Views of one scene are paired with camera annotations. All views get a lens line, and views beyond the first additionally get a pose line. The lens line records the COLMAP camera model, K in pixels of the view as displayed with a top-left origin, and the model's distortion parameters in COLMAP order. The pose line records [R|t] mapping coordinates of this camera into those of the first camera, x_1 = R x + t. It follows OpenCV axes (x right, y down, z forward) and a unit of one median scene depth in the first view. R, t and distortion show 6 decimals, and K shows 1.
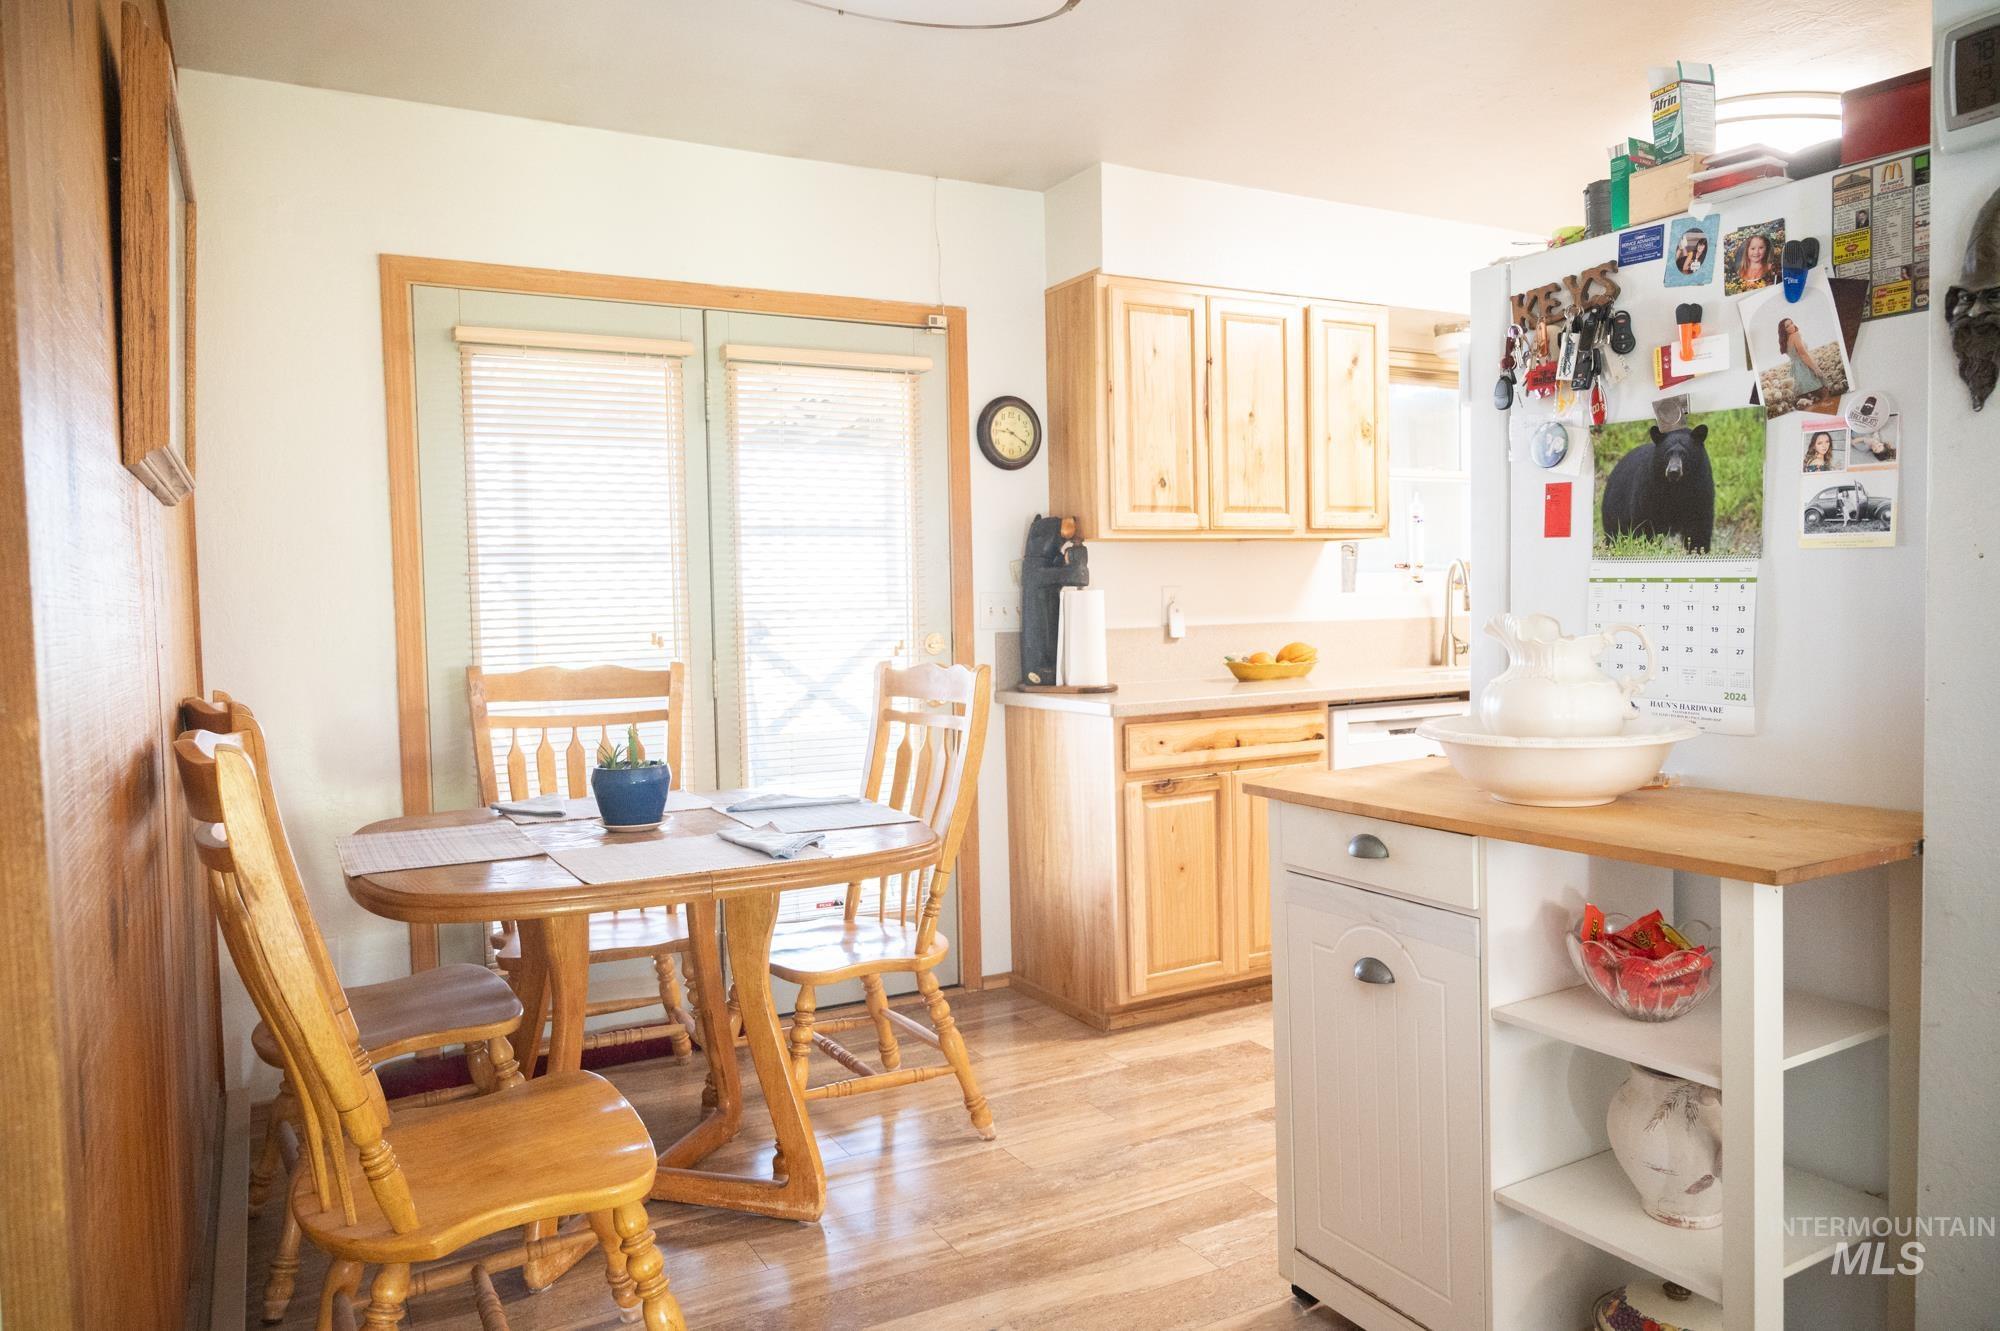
lens RADIAL K [[1334.8, 0, 1003.3], [0, 1334.8, 657.1], [0, 0, 1]] dist [-0.008549, -0.001008]
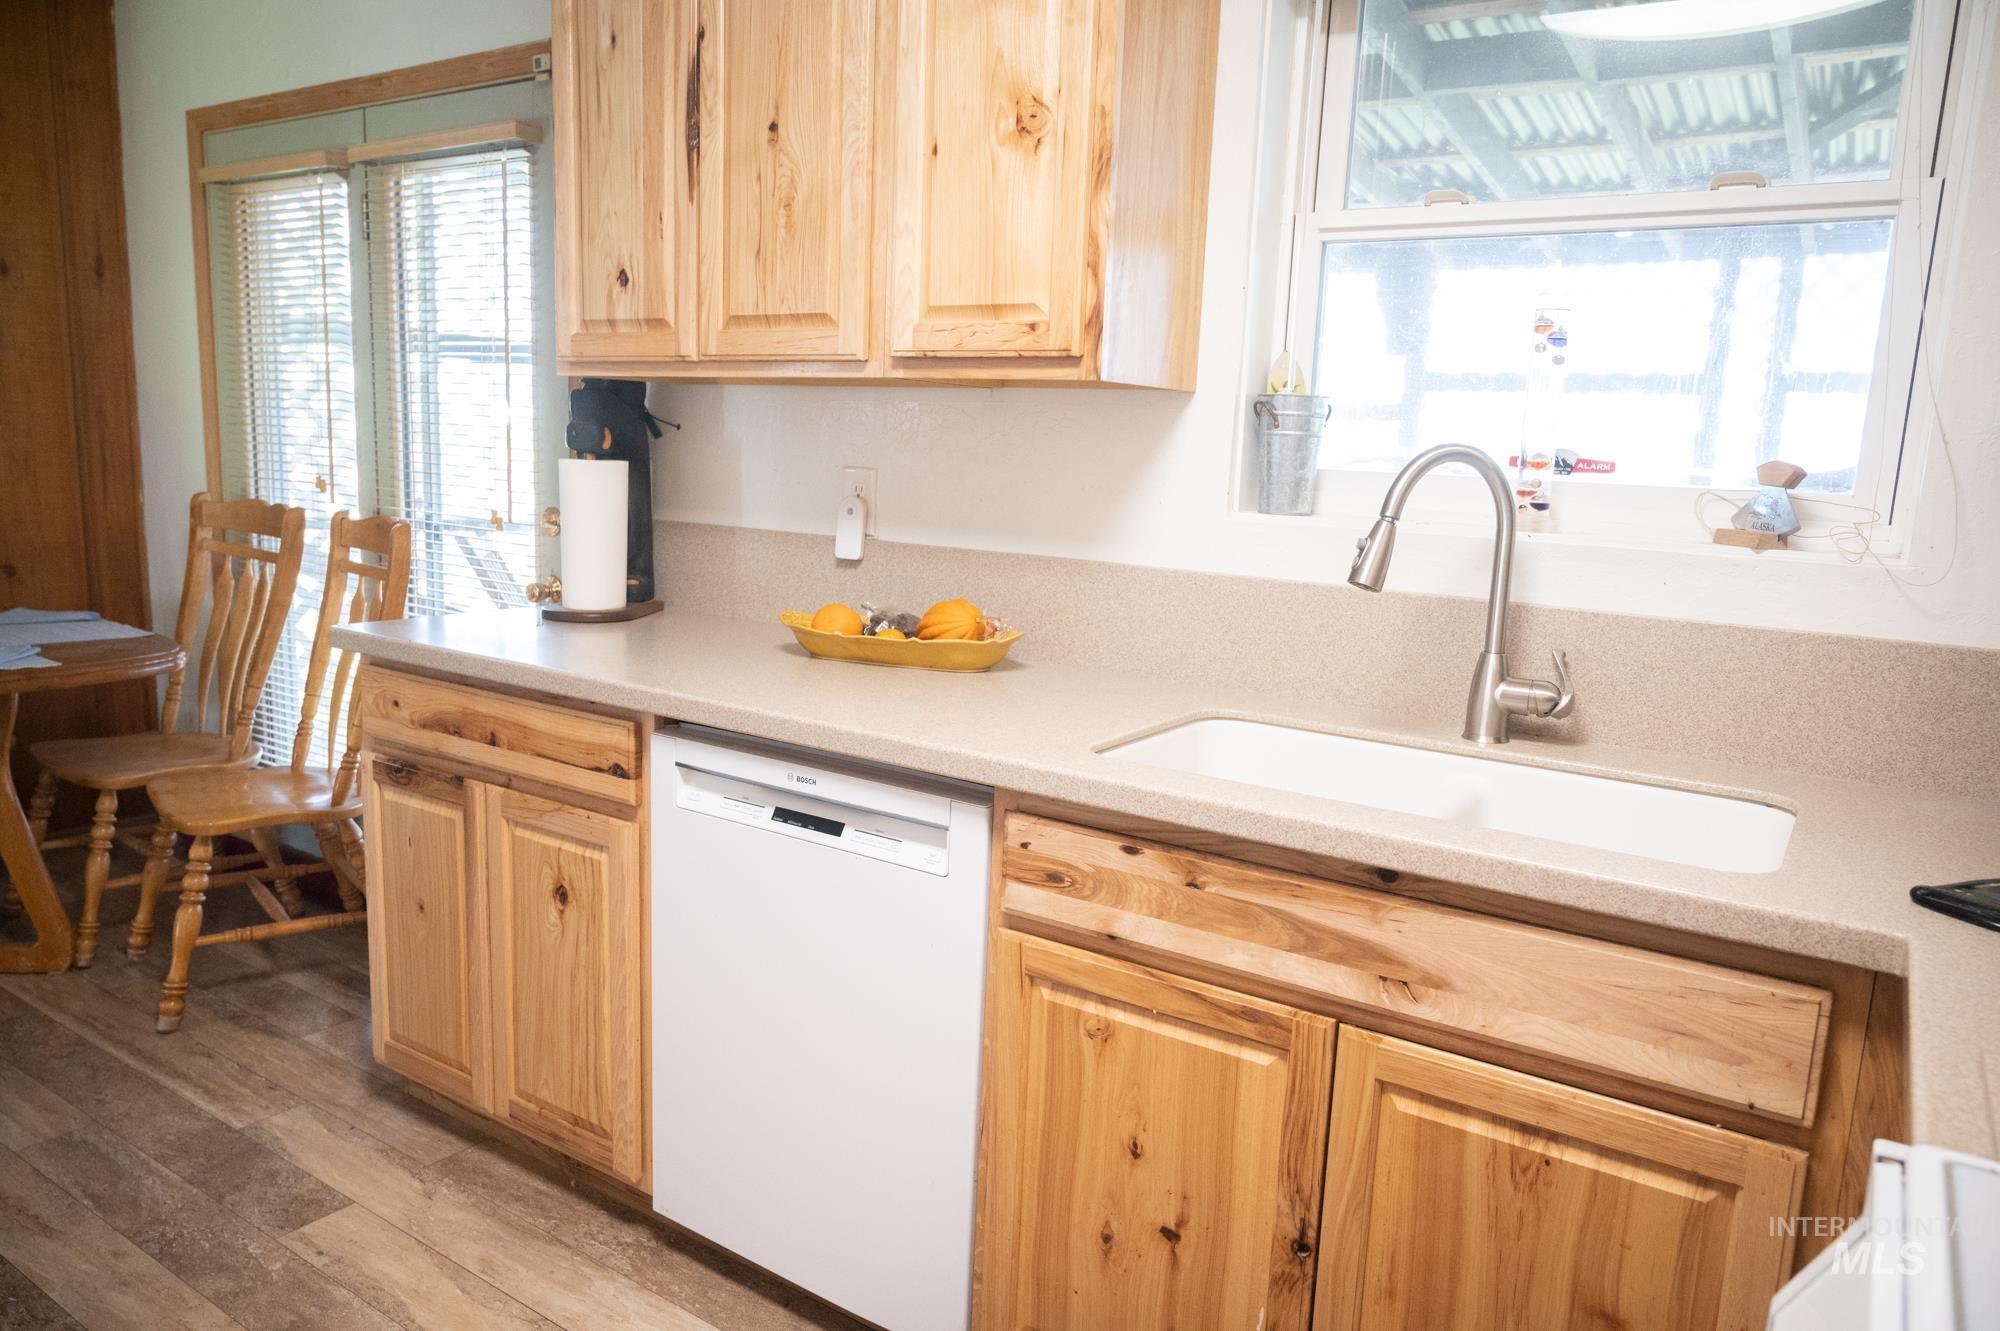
lens RADIAL K [[1337.3, 0, 1000.0], [0, 1337.3, 665.5], [0, 0, 1]] dist [0.006013, 0.001666]
pose [[0.457680, 0.189118, -0.868771, 0.733058], [-0.087034, 0.981954, 0.167905, -0.078460], [0.884847, -0.001234, 0.465880, 0.880444]]
